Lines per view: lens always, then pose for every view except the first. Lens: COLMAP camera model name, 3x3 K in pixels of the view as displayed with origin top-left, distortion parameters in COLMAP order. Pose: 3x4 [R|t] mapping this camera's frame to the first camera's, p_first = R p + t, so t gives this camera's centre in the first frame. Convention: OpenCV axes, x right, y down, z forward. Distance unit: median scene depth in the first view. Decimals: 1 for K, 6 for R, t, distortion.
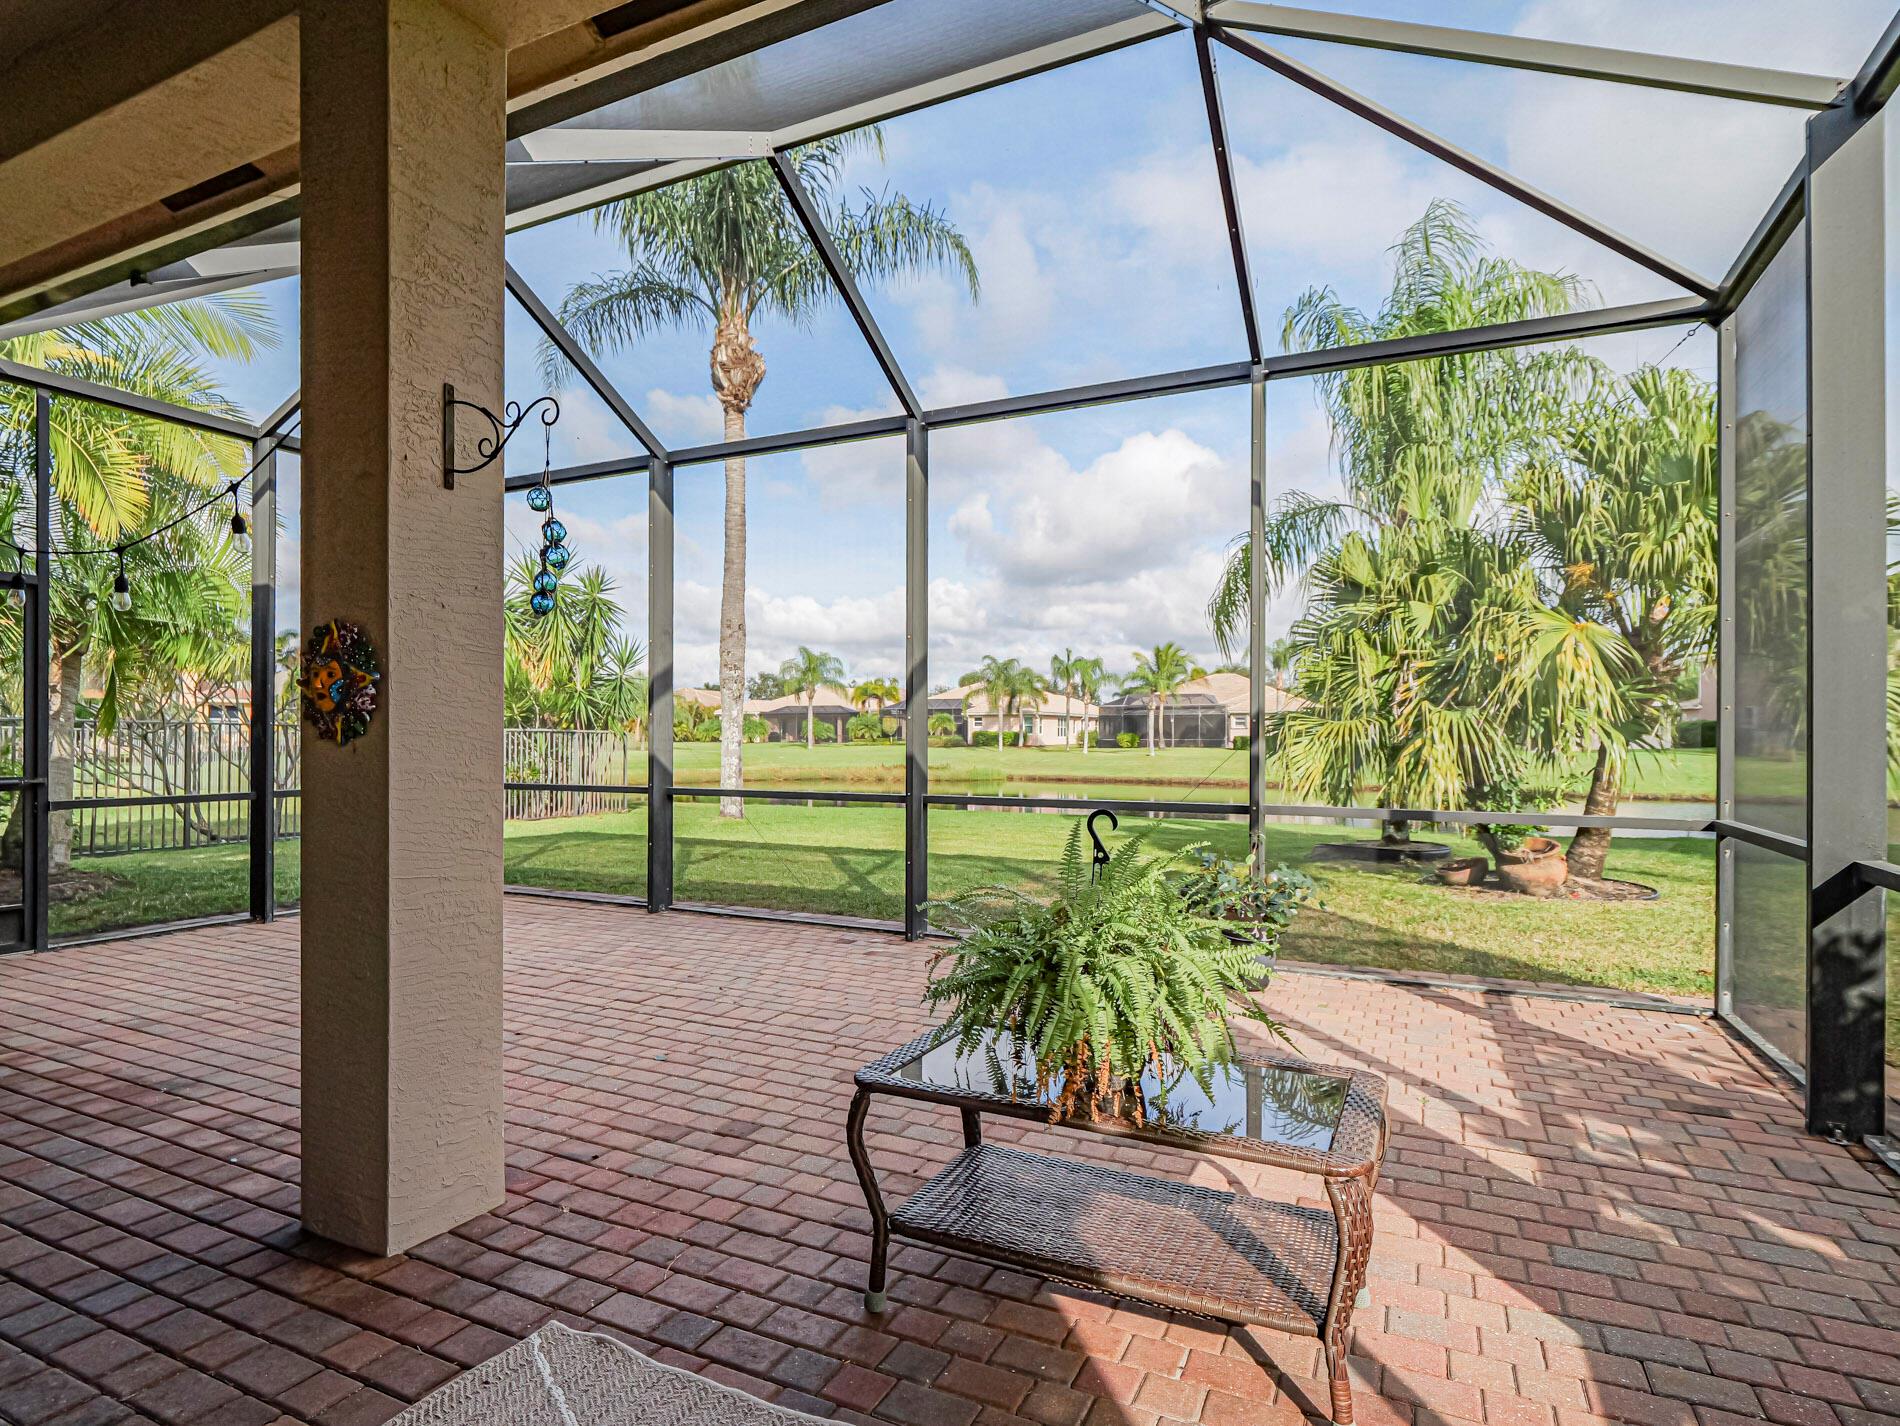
lens RADIAL K [[987.4, 0, 929.8], [0, 987.4, 732.5], [0, 0, 1]] dist [-0.004609, -0.000801]
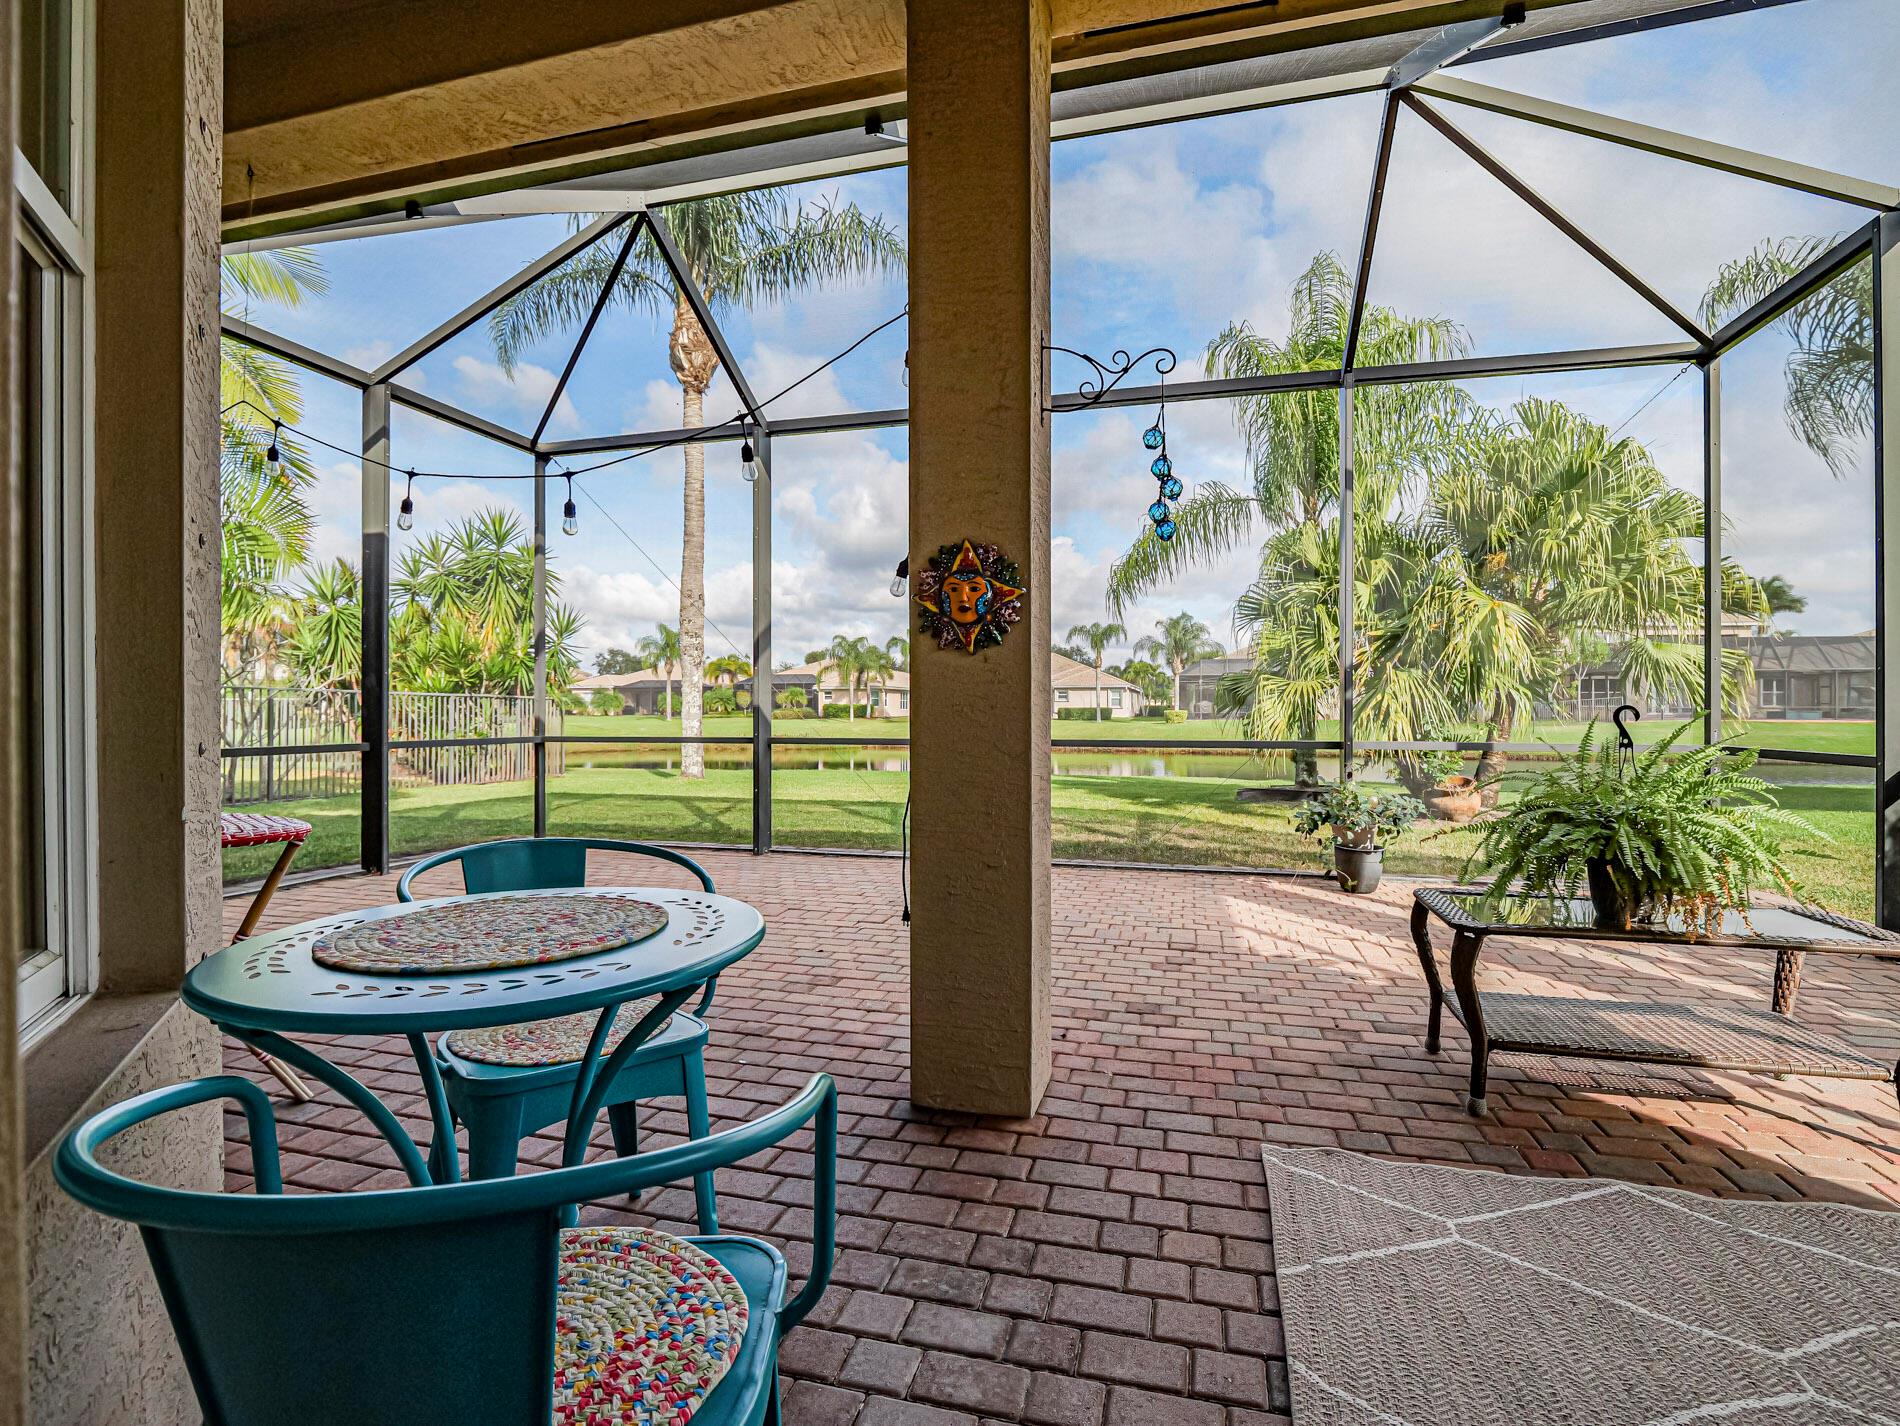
lens RADIAL K [[908.4, 0, 929.4], [0, 908.4, 711.7], [0, 0, 1]] dist [-0.013253, -0.000282]
pose [[0.984033, -0.002753, 0.177962, -0.123972], [0.001766, 0.999982, 0.005706, 0.010522], [-0.177975, -0.005301, 0.984021, 0.003148]]
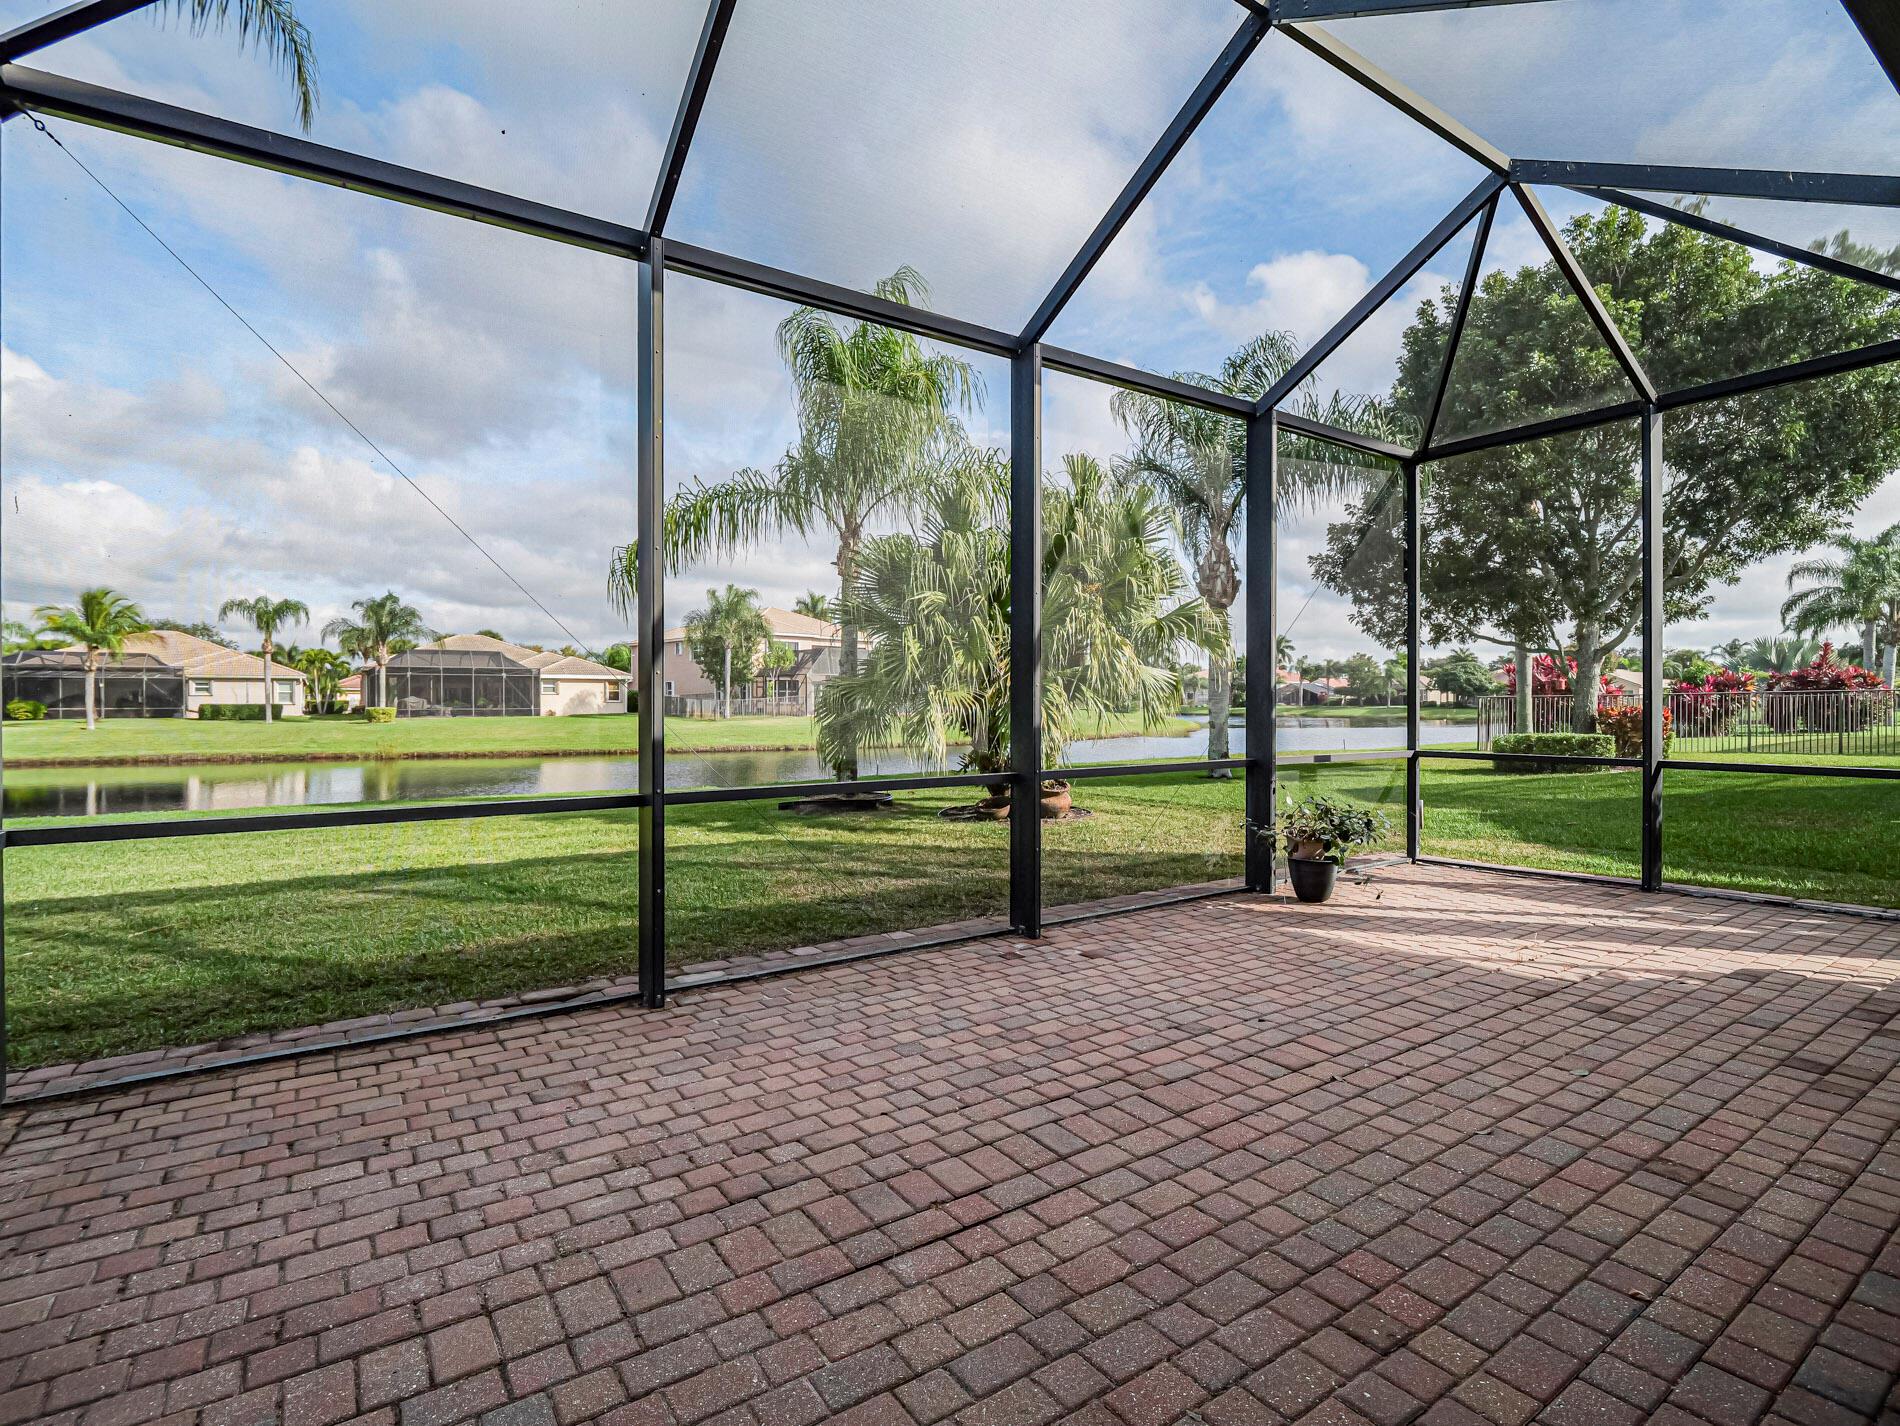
lens RADIAL K [[920.4, 0, 934.6], [0, 920.4, 712.5], [0, 0, 1]] dist [-0.014077, -0.001360]
pose [[0.502447, -0.012059, 0.864524, -0.308453], [0.000112, 0.999904, 0.013882, -0.001161], [-0.864608, -0.006878, 0.502400, 0.265477]]
